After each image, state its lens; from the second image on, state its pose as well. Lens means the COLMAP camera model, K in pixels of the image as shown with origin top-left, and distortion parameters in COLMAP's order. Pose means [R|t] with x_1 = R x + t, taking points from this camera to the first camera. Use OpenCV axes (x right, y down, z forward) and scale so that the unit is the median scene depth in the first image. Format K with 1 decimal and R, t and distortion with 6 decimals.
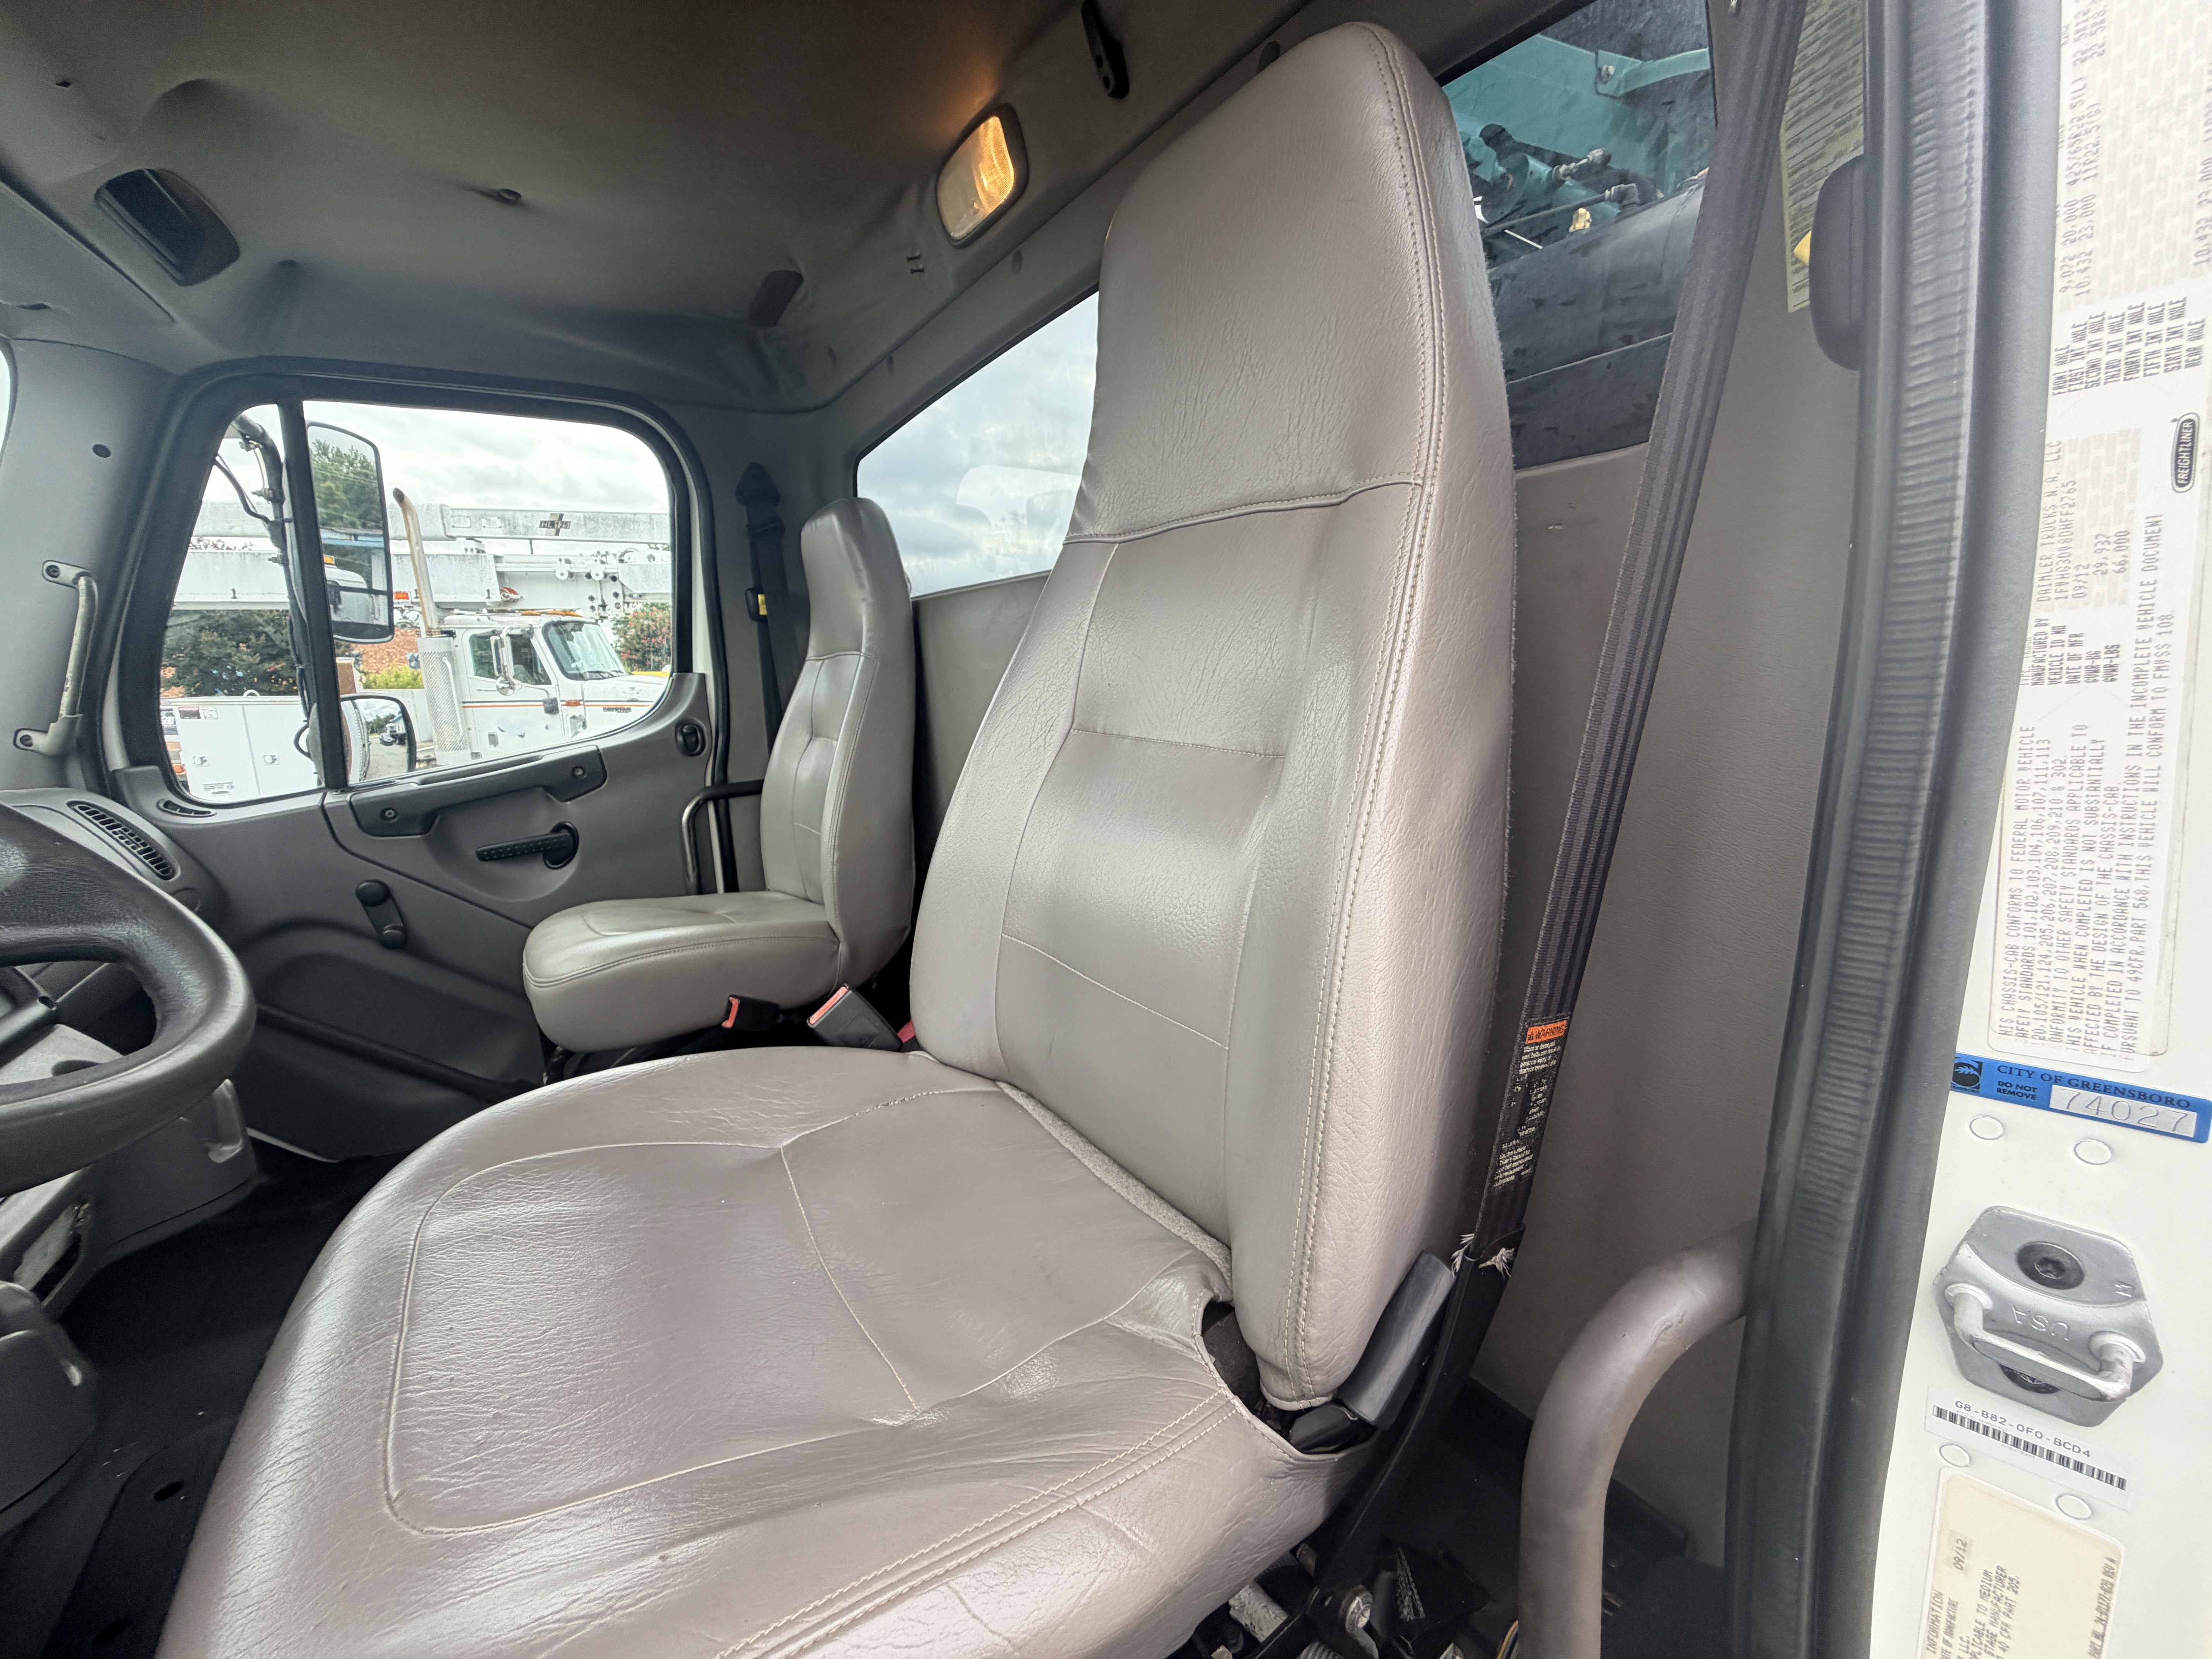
lens RADIAL K [[877.1, 0, 1098.4], [0, 877.1, 831.4], [0, 0, 1]] dist [0.000174, -0.000465]
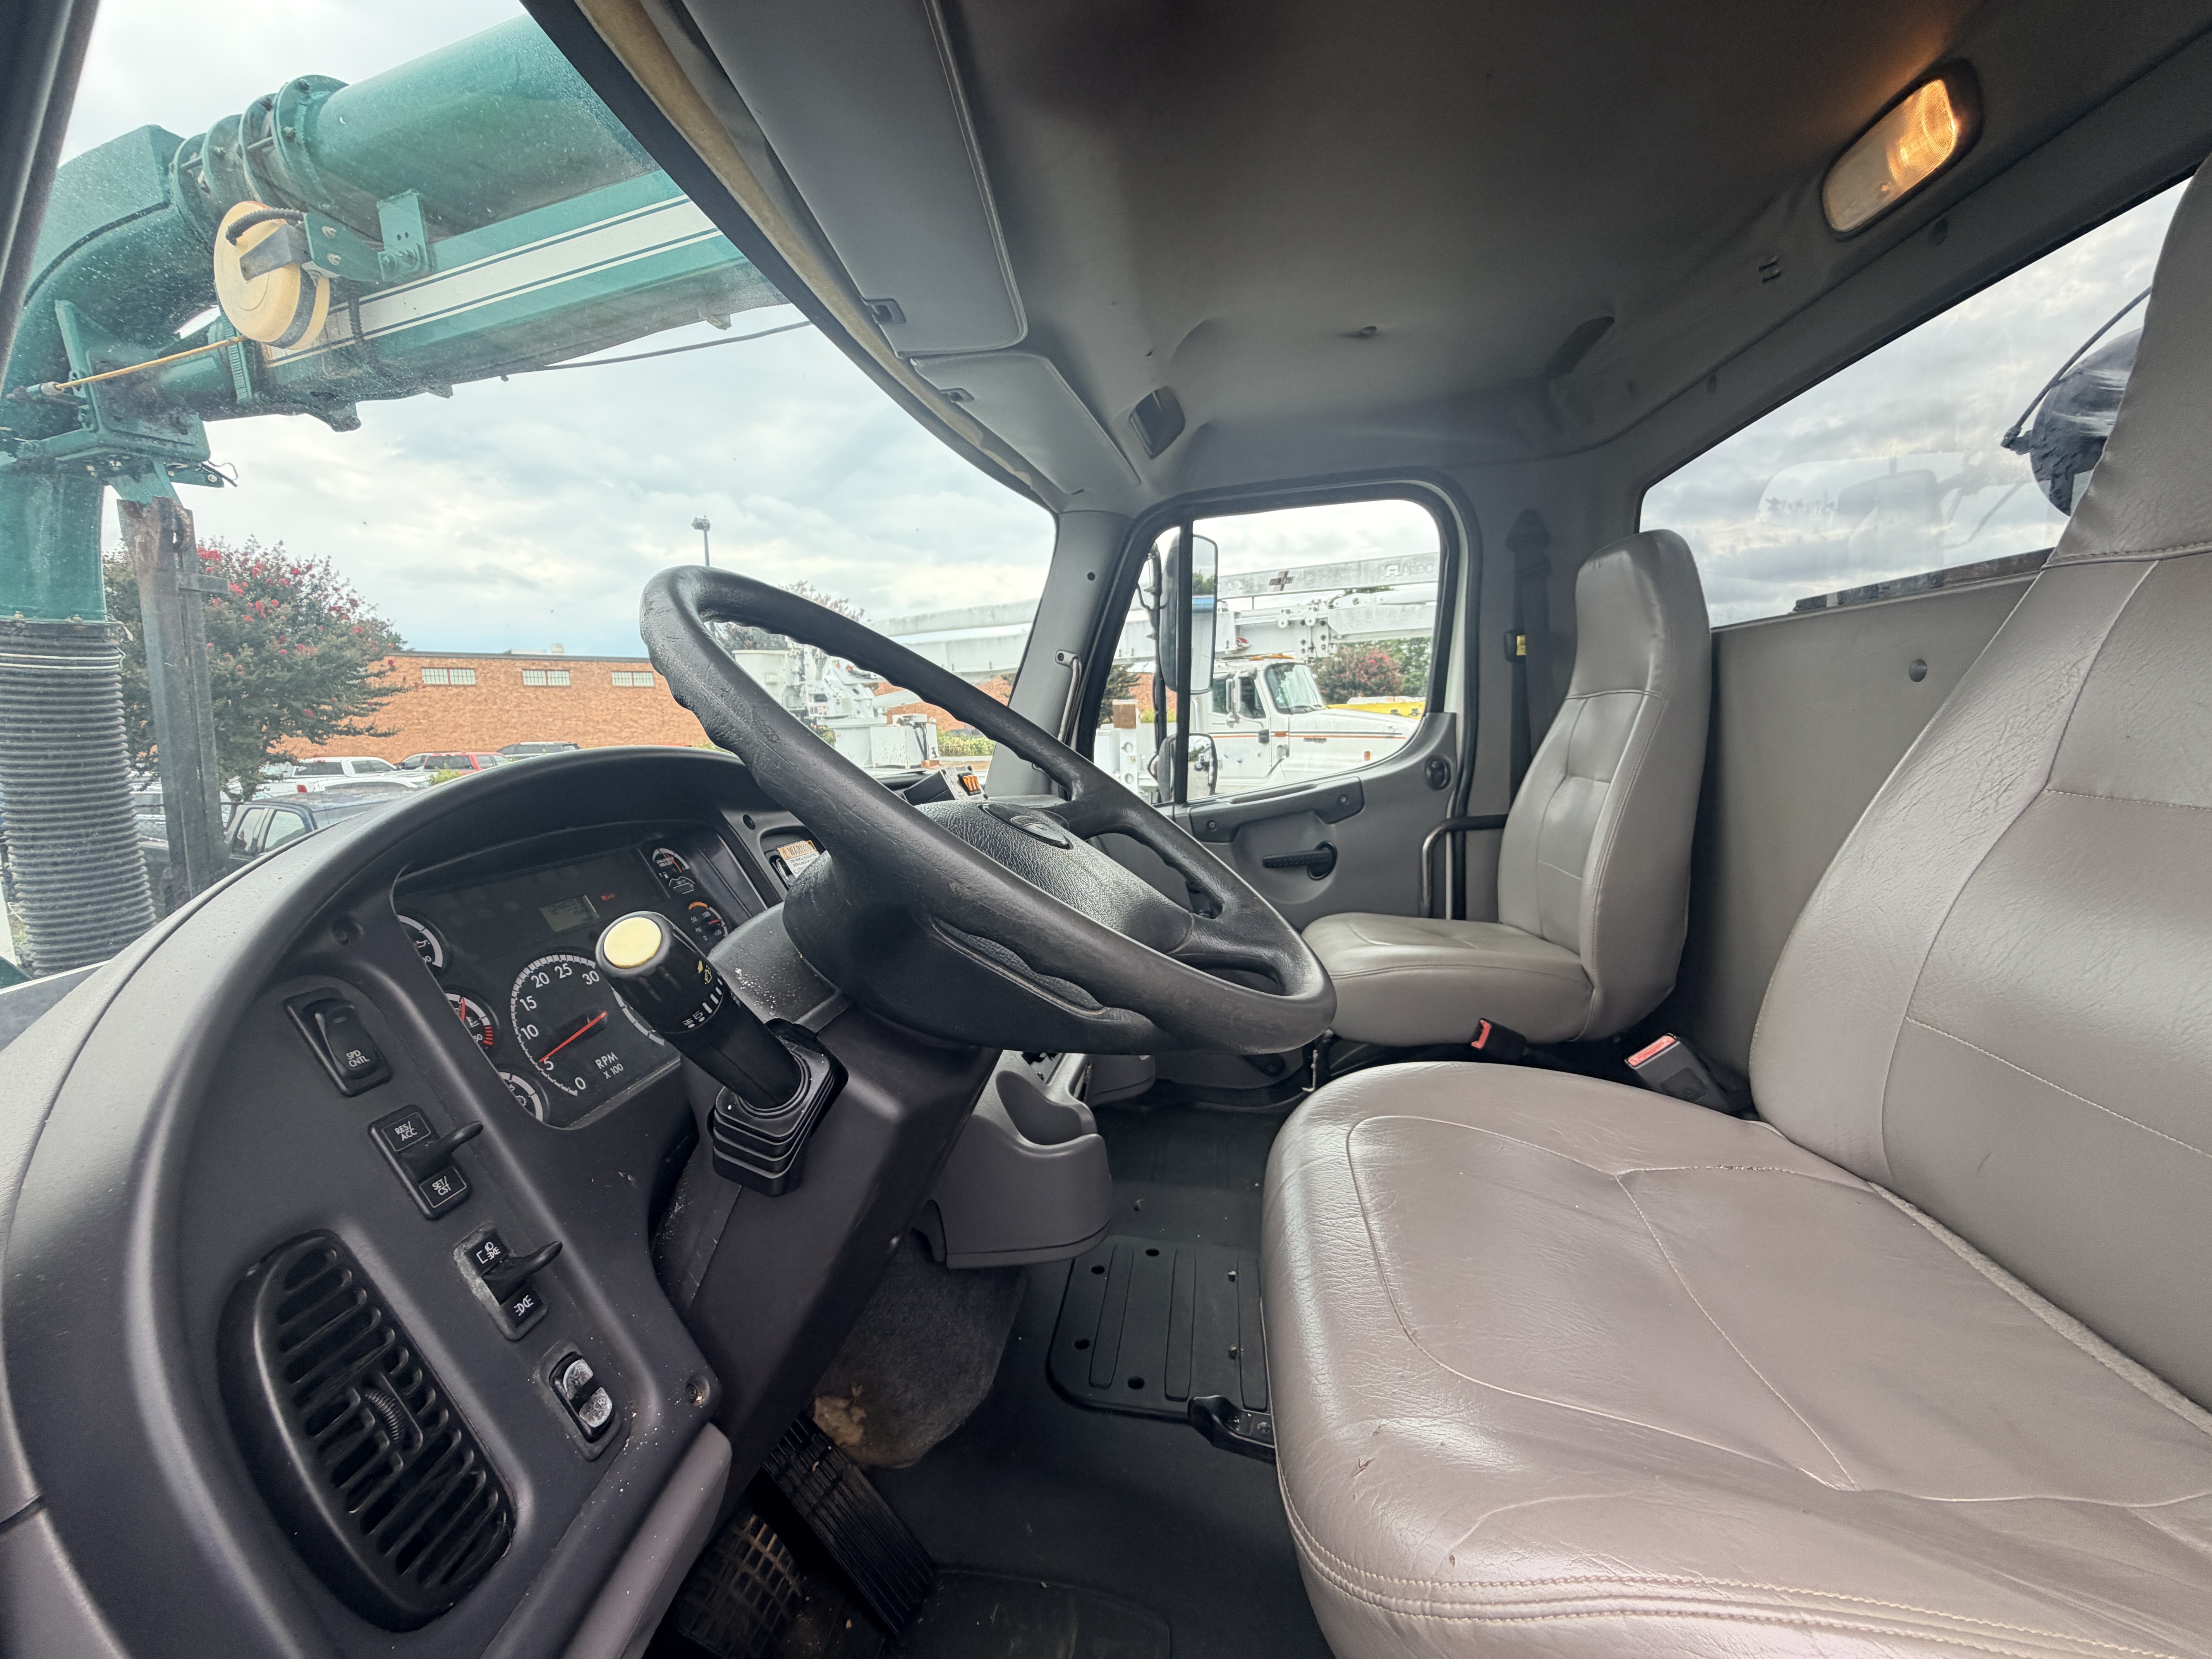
lens RADIAL K [[878.7, 0, 1109.1], [0, 878.7, 832.2], [0, 0, 1]] dist [0.002653, -0.000018]
pose [[0.755748, 0.072551, -0.650831, -0.067884], [-0.093628, 0.995605, 0.002263, 0.002153], [0.648135, 0.059225, 0.759219, -0.090657]]
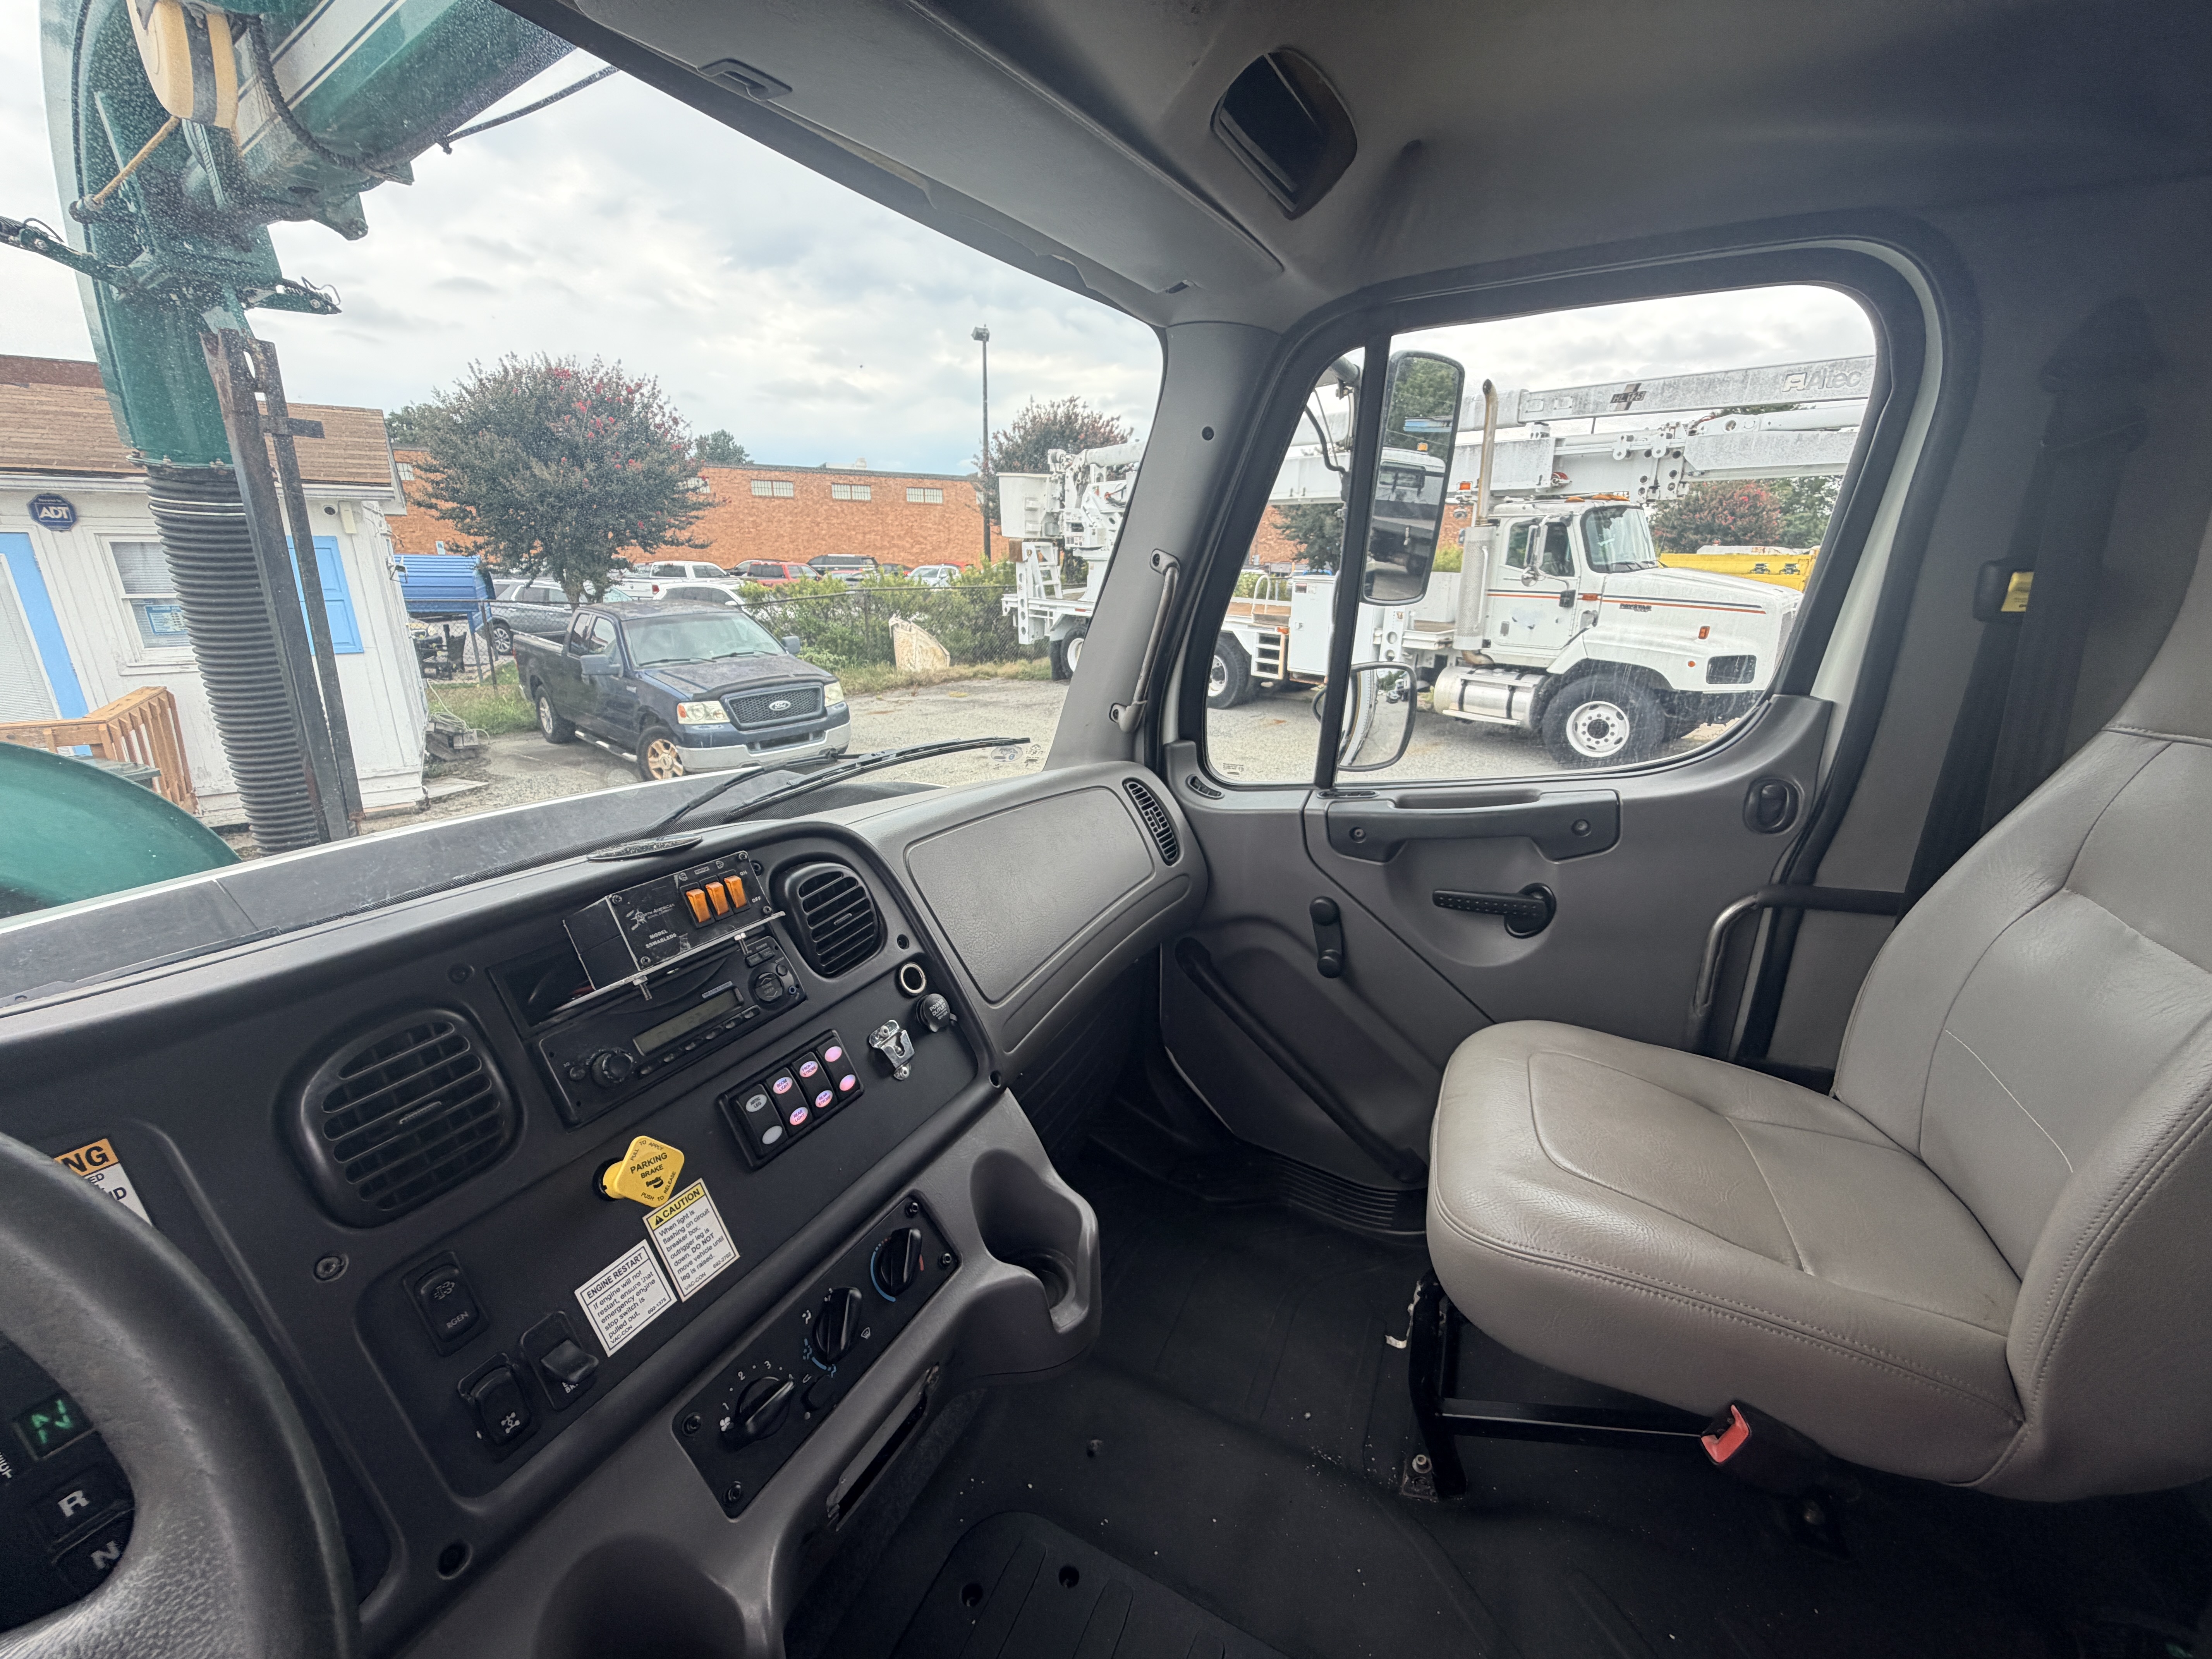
lens RADIAL K [[881.6, 0, 1106.0], [0, 881.6, 829.5], [0, 0, 1]] dist [0.012844, -0.006406]
pose [[0.523580, 0.274826, -0.806433, -0.226909], [-0.169905, 0.961213, 0.217262, -0.162980], [0.834863, 0.023263, 0.549966, 0.299215]]
